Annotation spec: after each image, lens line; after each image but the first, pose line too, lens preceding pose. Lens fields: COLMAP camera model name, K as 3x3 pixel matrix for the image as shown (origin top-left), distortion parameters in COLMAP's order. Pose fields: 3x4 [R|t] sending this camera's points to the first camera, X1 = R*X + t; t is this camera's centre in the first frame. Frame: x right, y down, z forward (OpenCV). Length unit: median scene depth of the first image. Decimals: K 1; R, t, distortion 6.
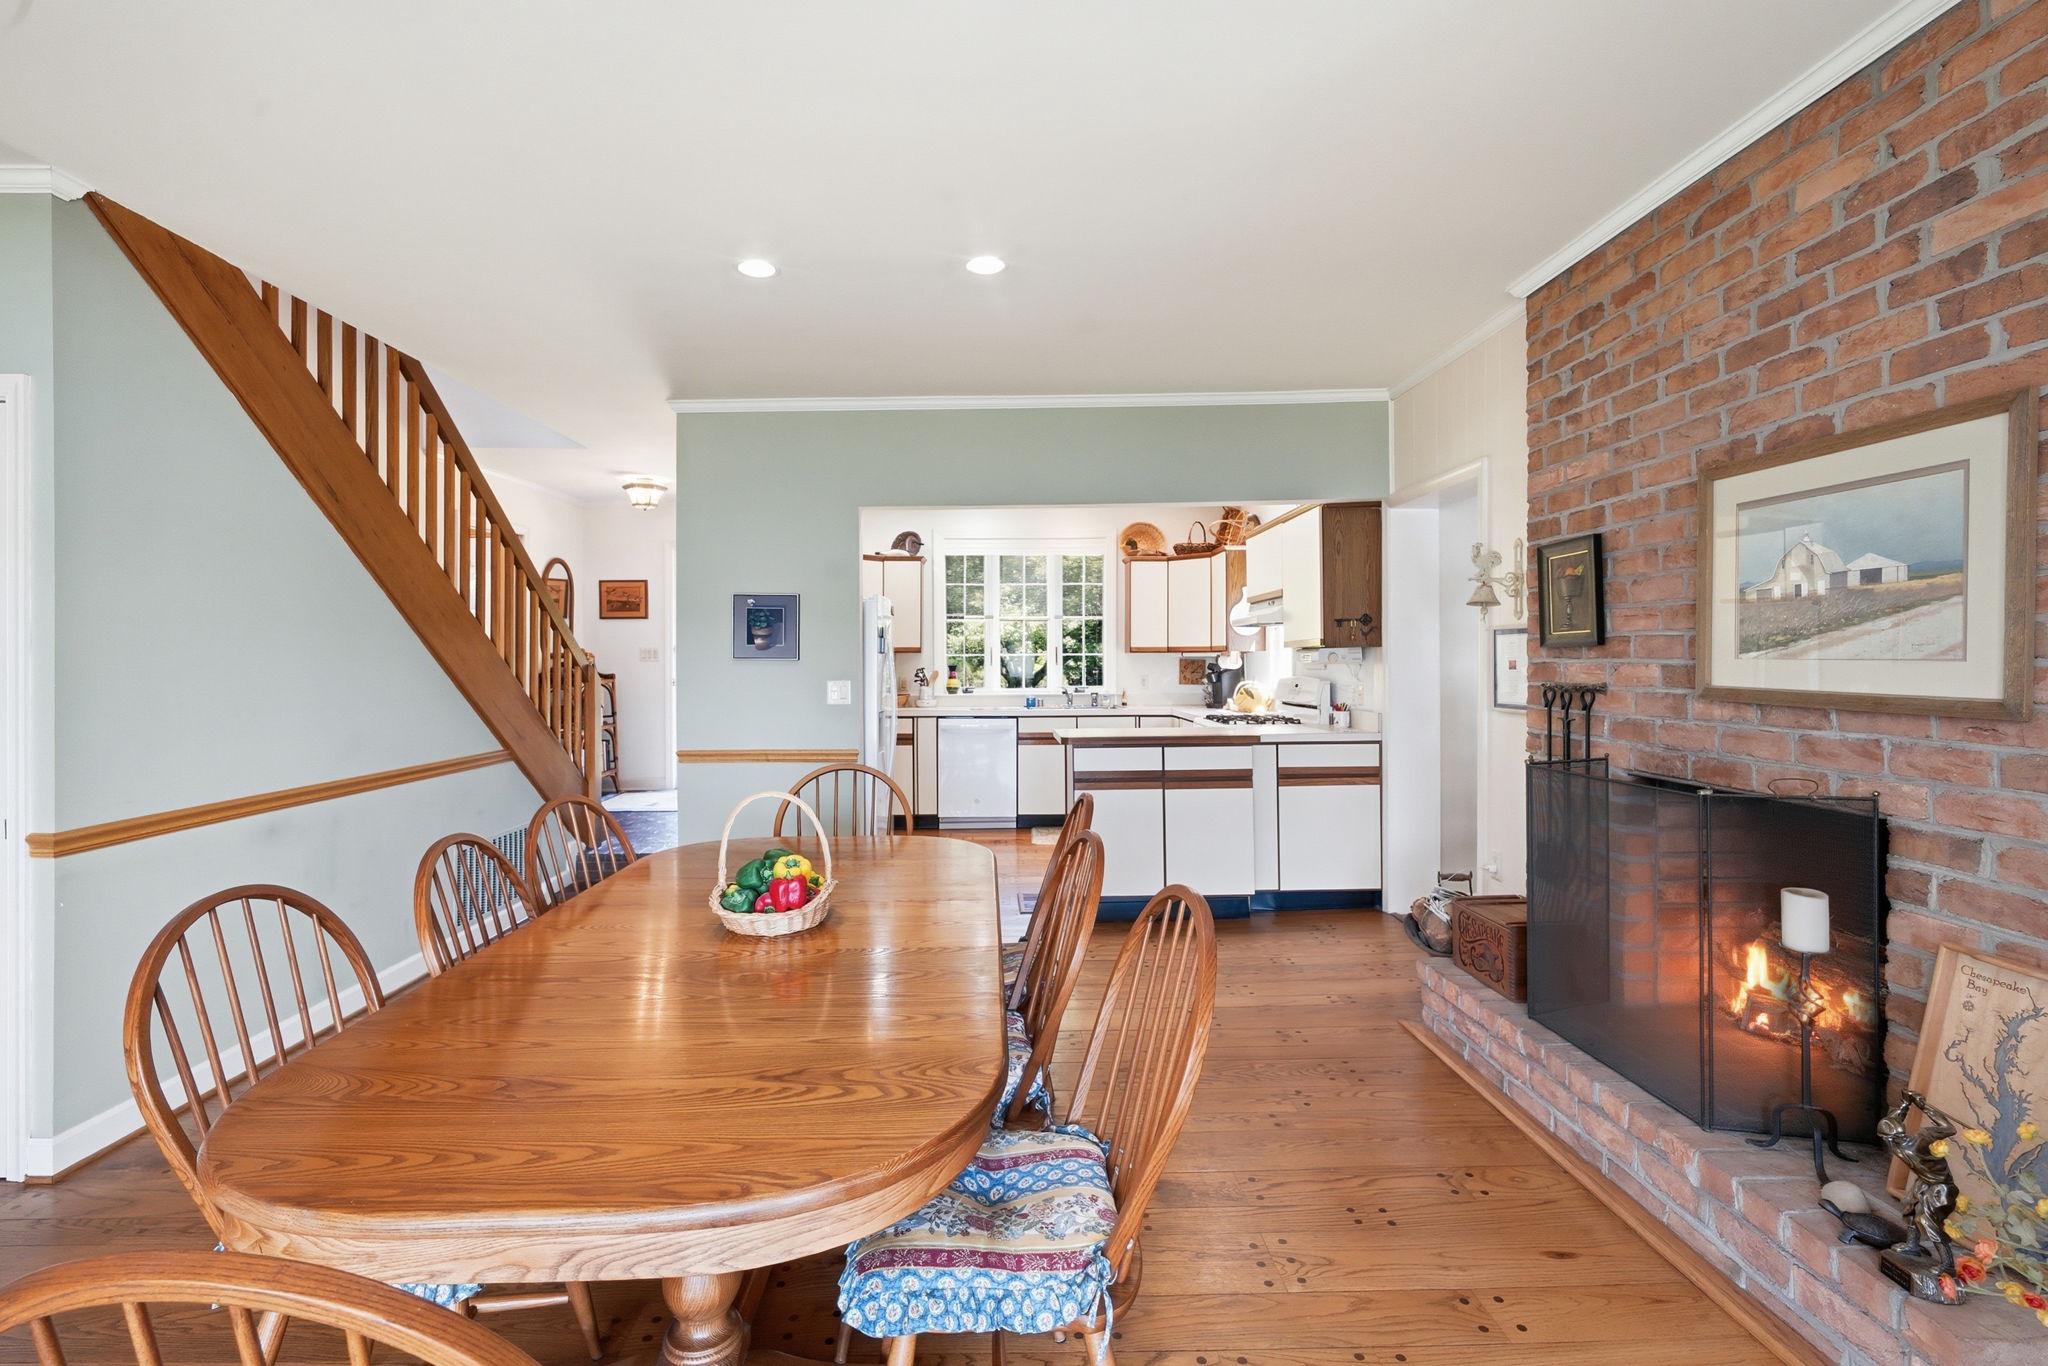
lens RADIAL K [[930.5, 0, 1022.3], [0, 930.5, 663.7], [0, 0, 1]] dist [0.027702, -0.019366]
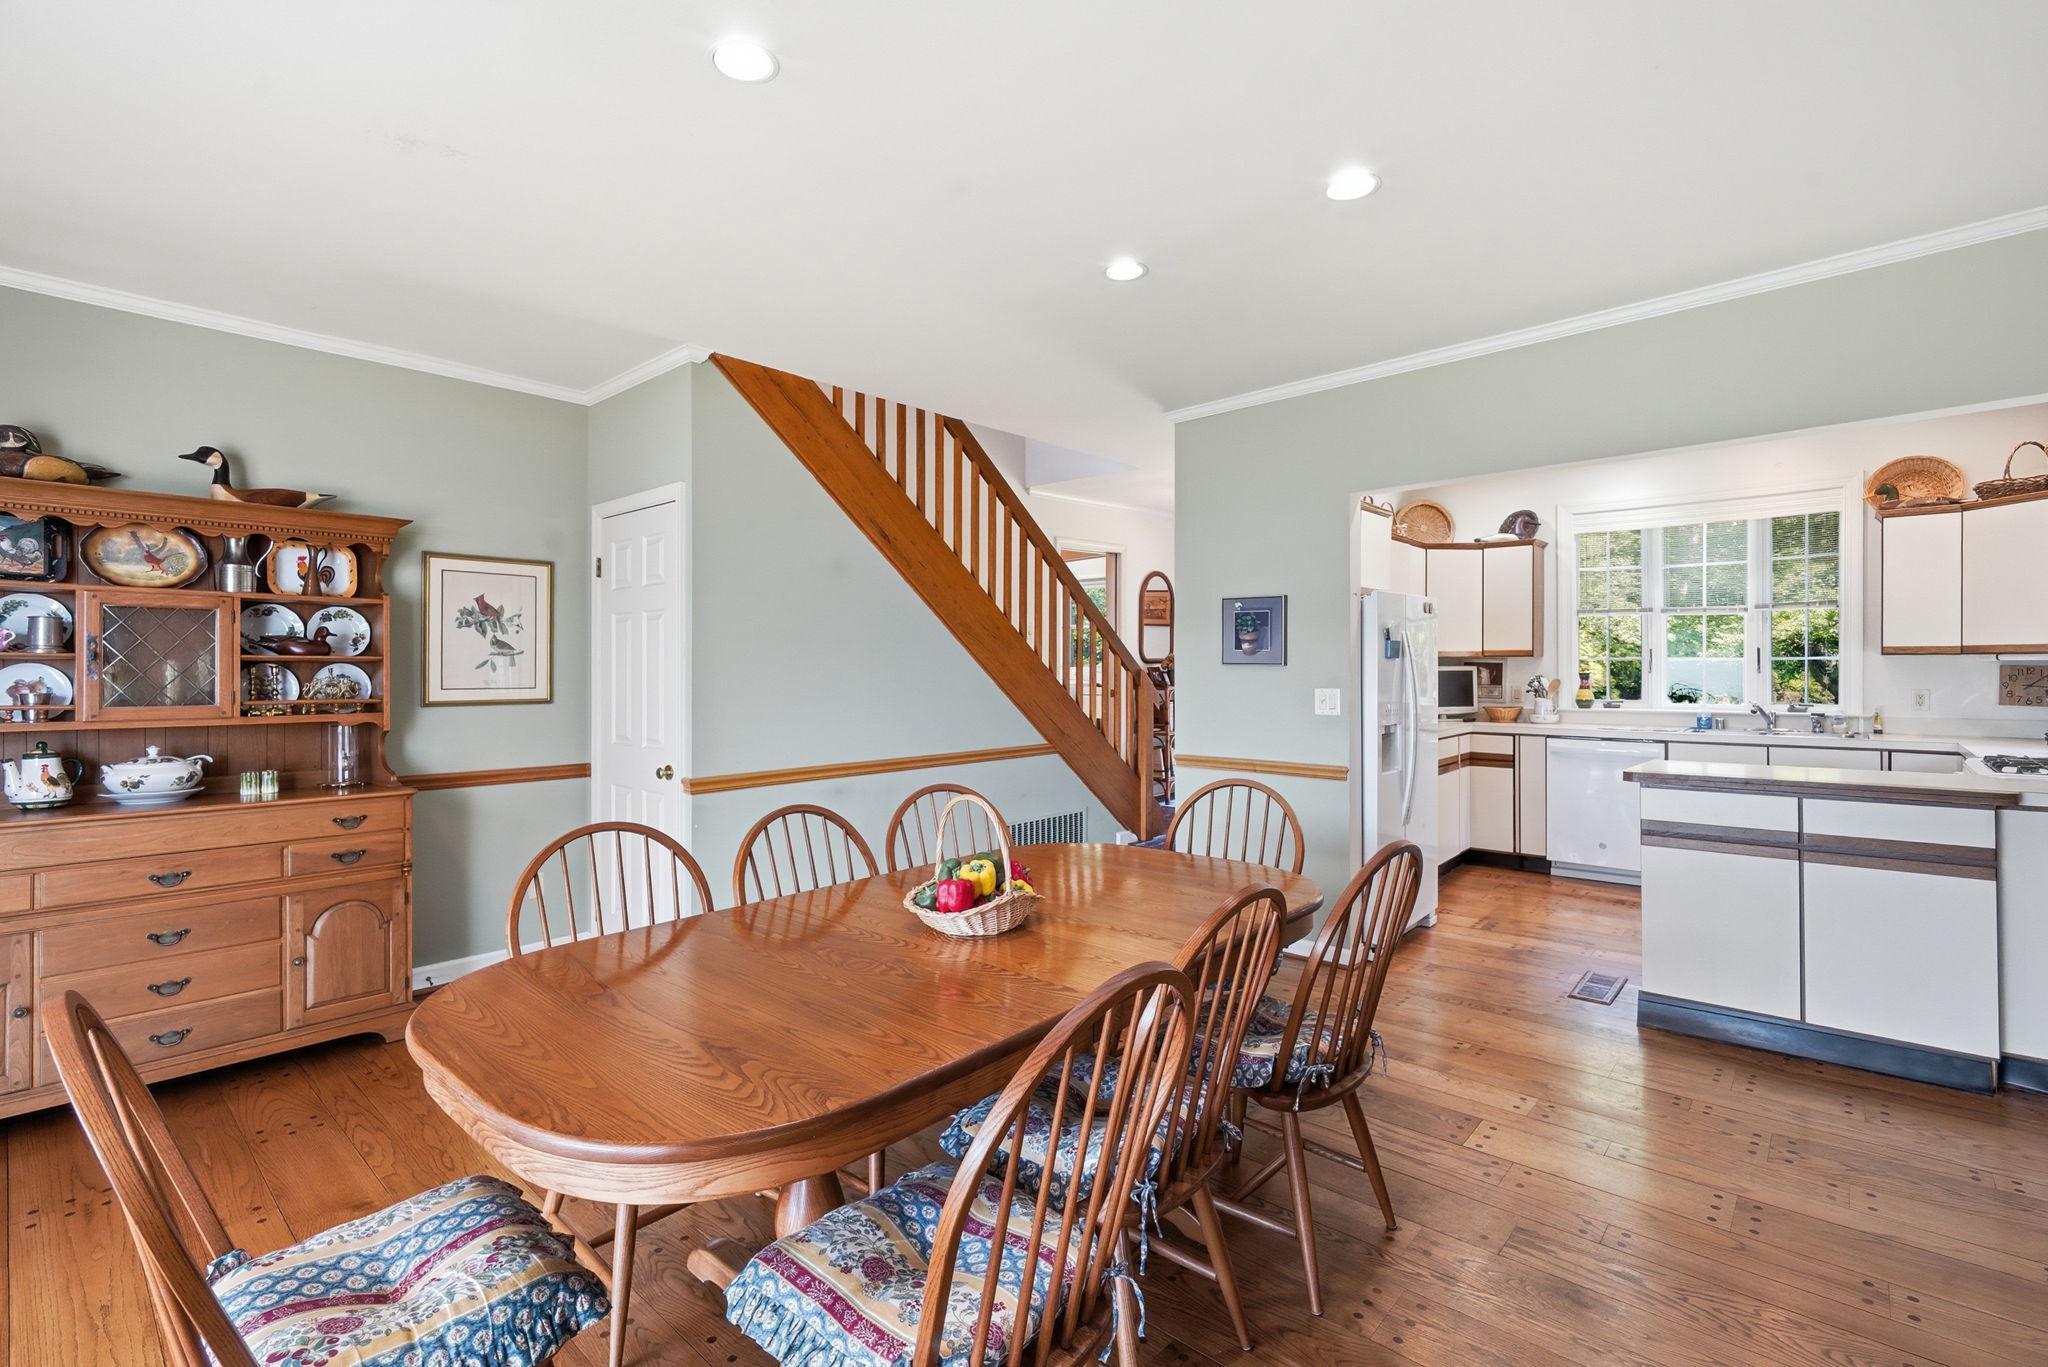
lens RADIAL K [[946.9, 0, 1011.1], [0, 946.9, 669.0], [0, 0, 1]] dist [0.002469, -0.000145]
pose [[0.720555, 0.003113, -0.693391, 0.216080], [-0.003271, 0.999994, 0.001091, -0.000789], [0.693390, 0.001482, 0.720561, 0.126576]]
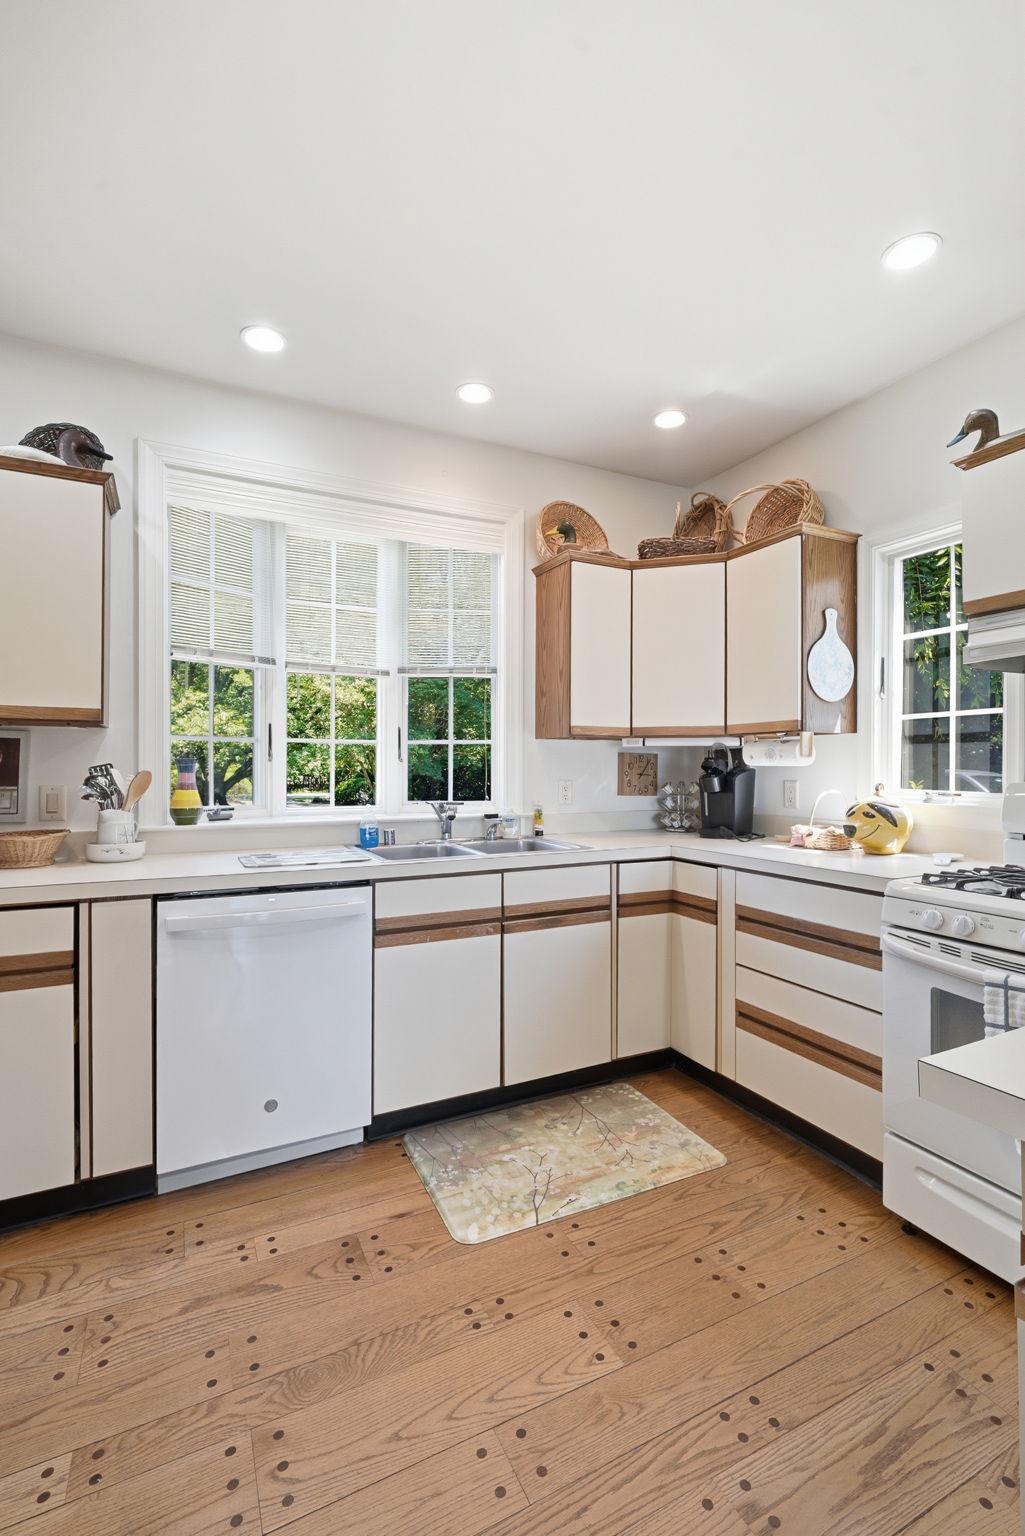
lens RADIAL K [[685.7, 0, 512.5], [0, 685.7, 768.0], [0, 0, 1]] dist [-0.000851, -0.000095]
pose [[0.909231, 0.003273, 0.416280, -0.112984], [0.000031, 0.999969, -0.007929, 0.013779], [-0.416293, 0.007222, 0.909202, 1.047000]]
